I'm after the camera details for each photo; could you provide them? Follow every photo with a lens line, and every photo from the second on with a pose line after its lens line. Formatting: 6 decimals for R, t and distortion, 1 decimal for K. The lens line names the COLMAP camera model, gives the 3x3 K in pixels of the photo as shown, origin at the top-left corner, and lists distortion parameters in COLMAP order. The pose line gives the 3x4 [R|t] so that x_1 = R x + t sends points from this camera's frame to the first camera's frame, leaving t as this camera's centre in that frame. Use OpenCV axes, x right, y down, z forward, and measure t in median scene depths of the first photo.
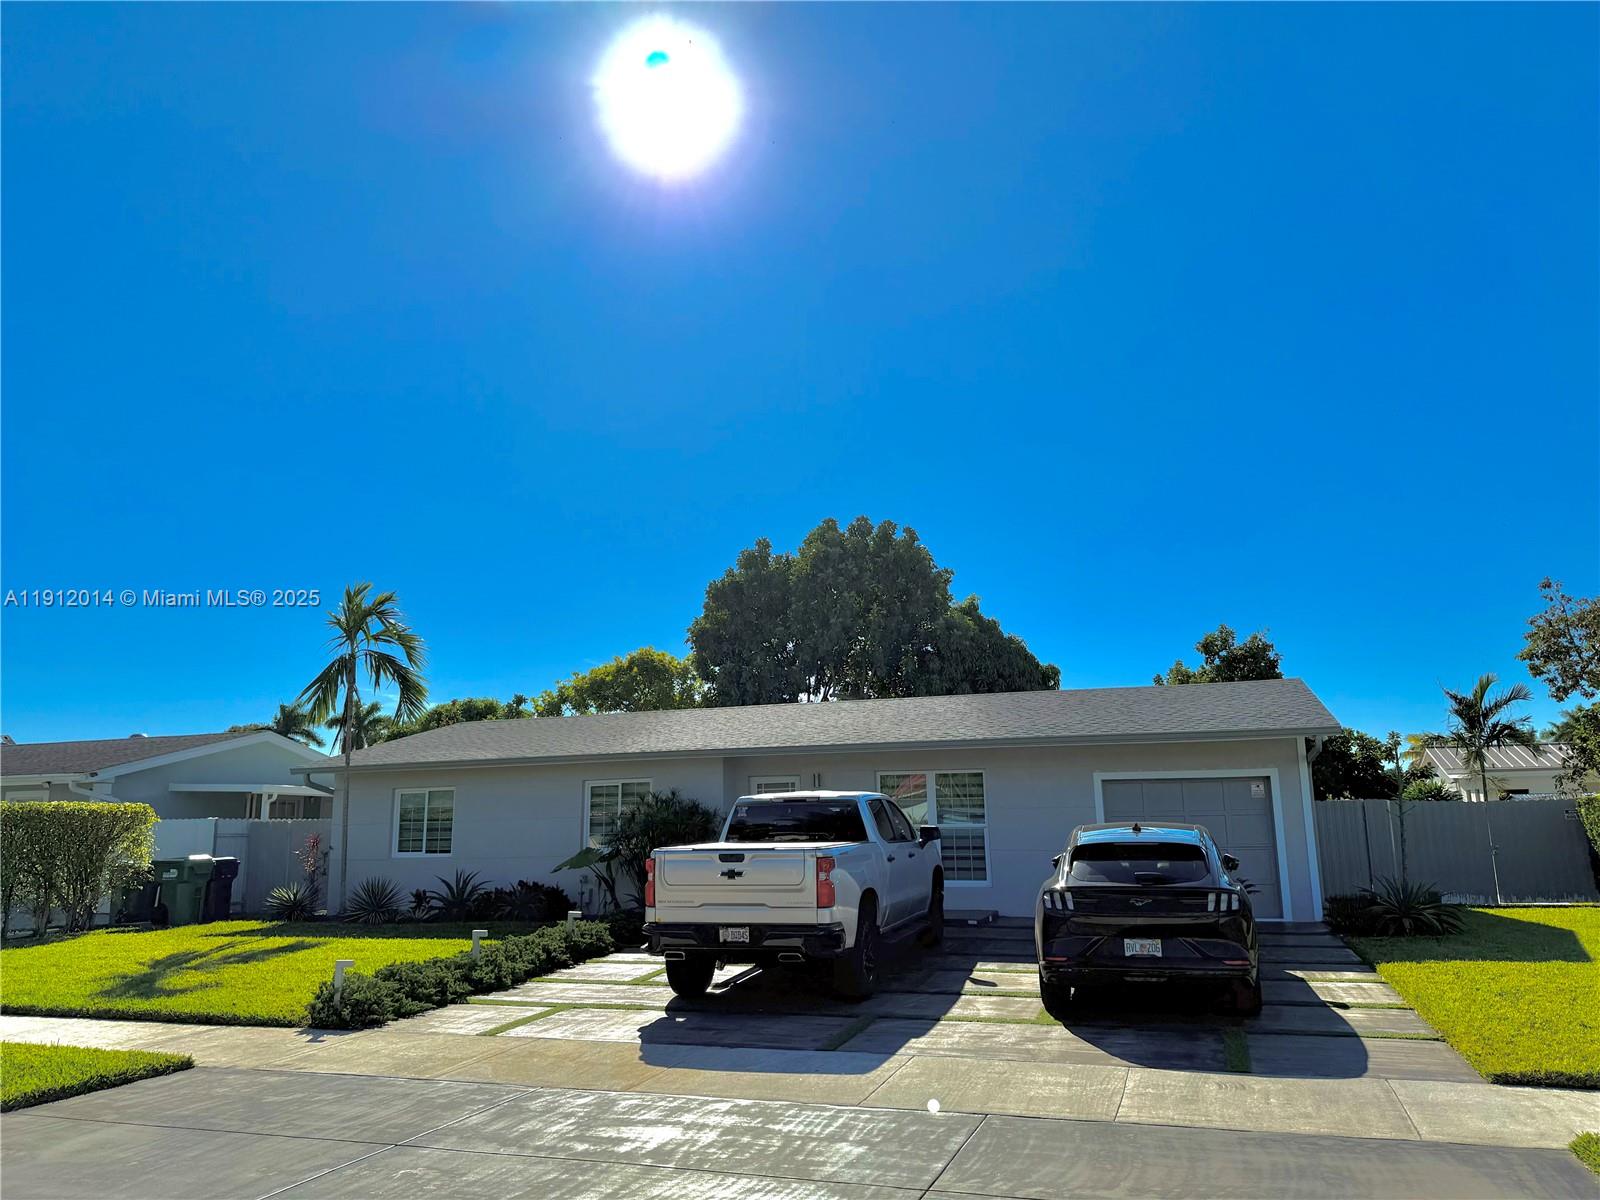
lens RADIAL K [[1122.6, 0, 805.7], [0, 1122.6, 589.9], [0, 0, 1]] dist [0.063507, -0.073222]
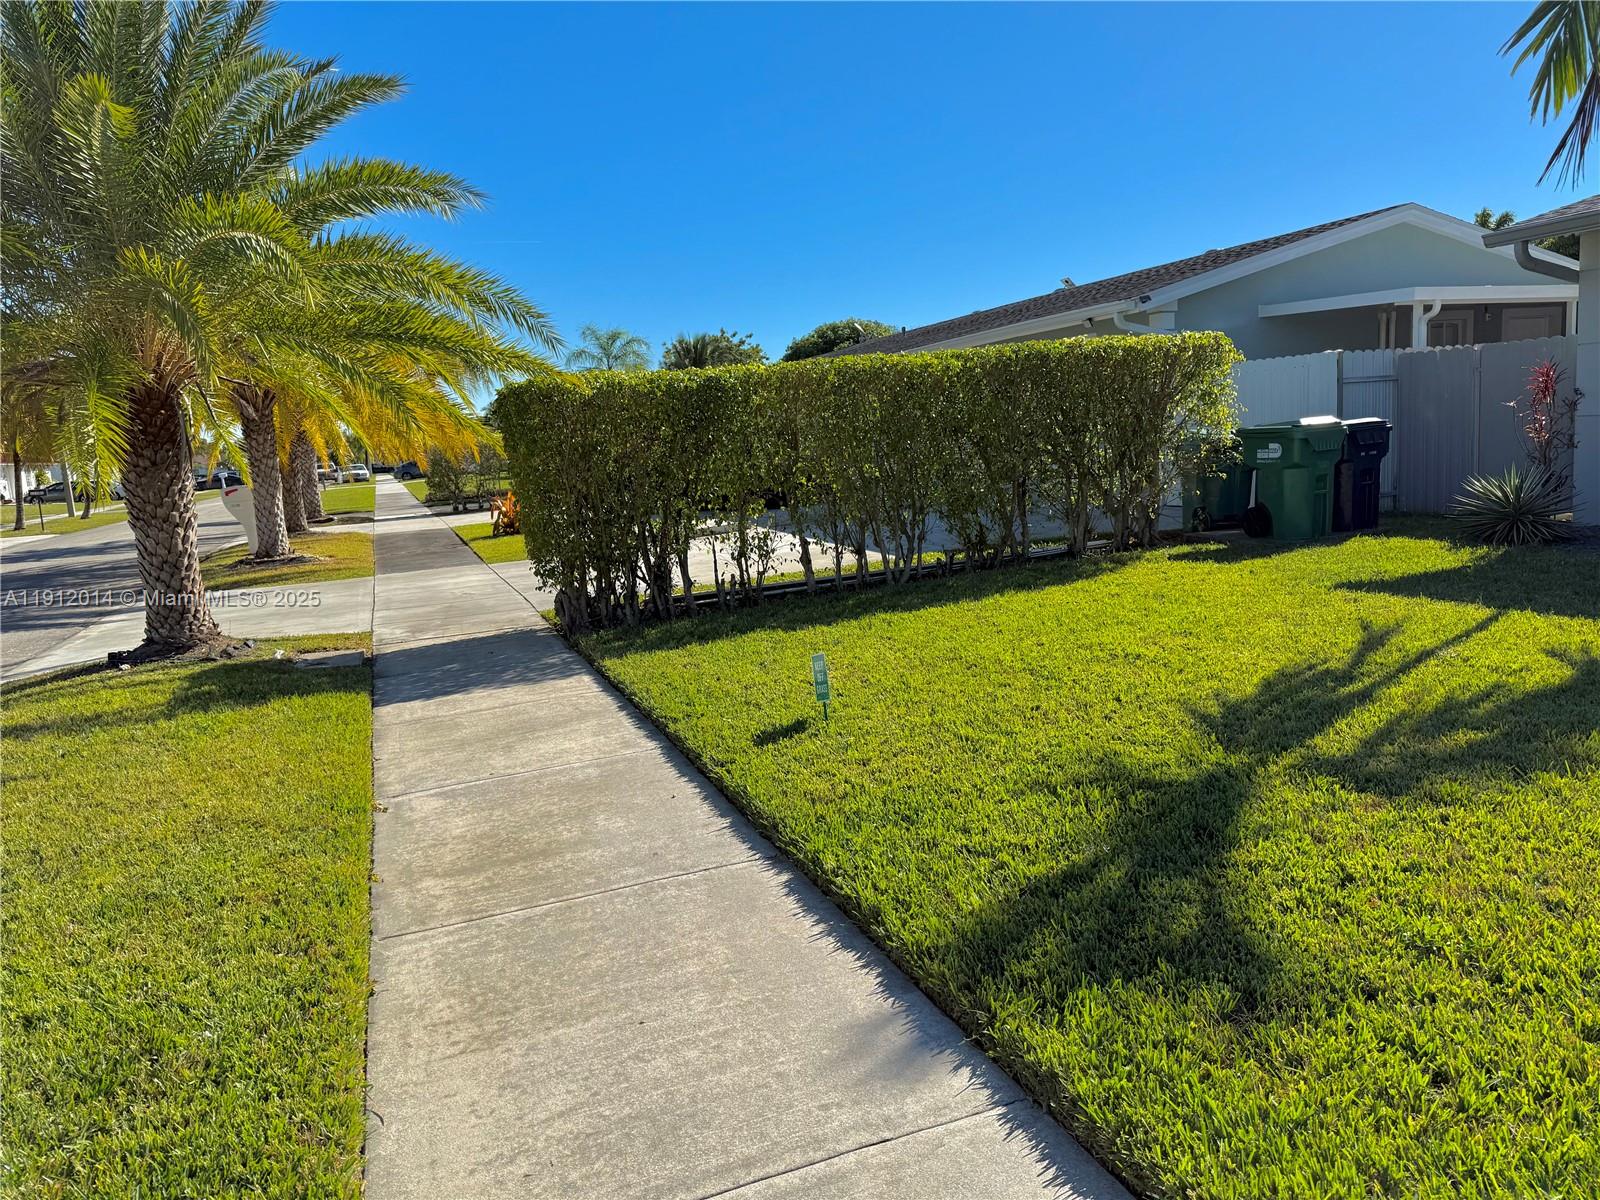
lens RADIAL K [[1122.6, 0, 807.4], [0, 1122.6, 604.7], [0, 0, 1]] dist [0.063507, -0.073222]
pose [[0.625840, 0.097683, -0.773811, -0.259903], [0.215916, 0.931654, 0.292236, 0.106949], [0.749470, -0.349971, 0.561974, 0.486050]]
